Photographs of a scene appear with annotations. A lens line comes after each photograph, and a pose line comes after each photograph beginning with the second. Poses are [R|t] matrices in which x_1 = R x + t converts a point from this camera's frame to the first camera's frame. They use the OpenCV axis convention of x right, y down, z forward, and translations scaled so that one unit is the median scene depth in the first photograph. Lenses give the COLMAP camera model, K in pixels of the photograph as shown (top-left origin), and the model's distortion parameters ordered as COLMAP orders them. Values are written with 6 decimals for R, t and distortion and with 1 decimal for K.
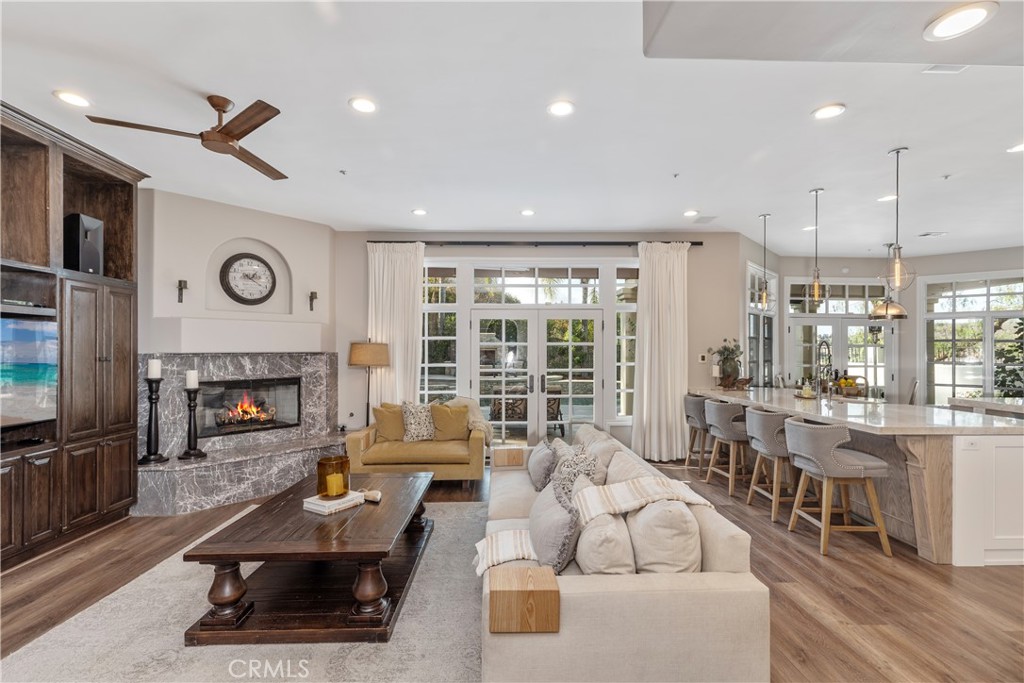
lens RADIAL K [[467.2, 0, 519.4], [0, 467.2, 348.2], [0, 0, 1]] dist [0.004166, -0.000006]
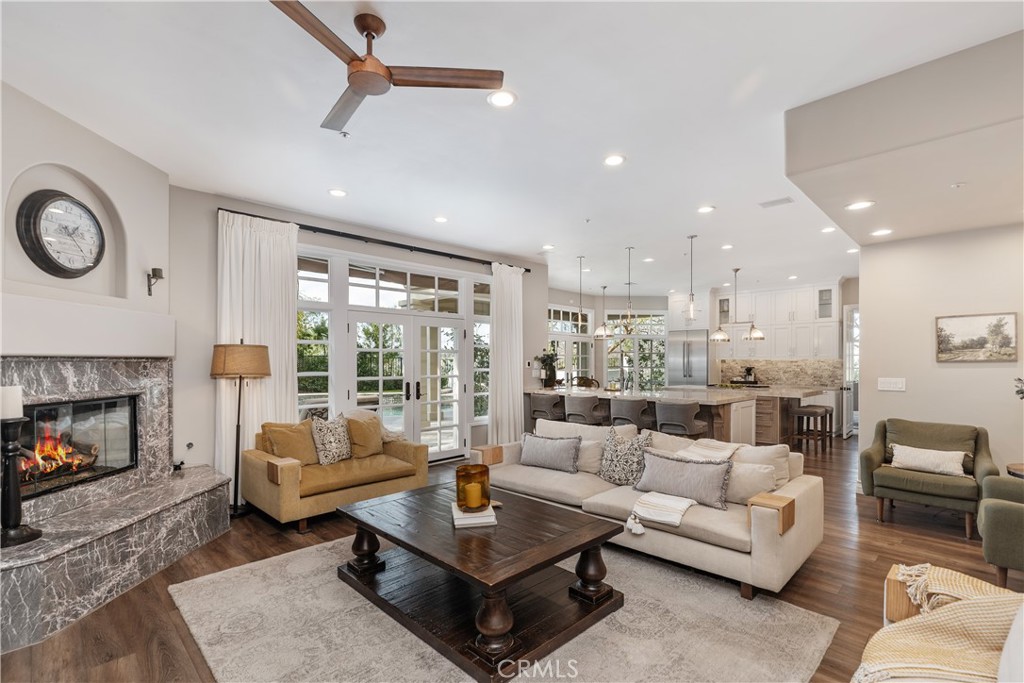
lens RADIAL K [[467.2, 0, 518.4], [0, 467.2, 360.1], [0, 0, 1]] dist [0.004166, -0.000006]
pose [[0.728045, 0.000645, 0.685529, -0.559551], [-0.000093, 1.000000, -0.000842, 0.014513], [-0.685529, 0.000549, 0.728045, 0.153274]]
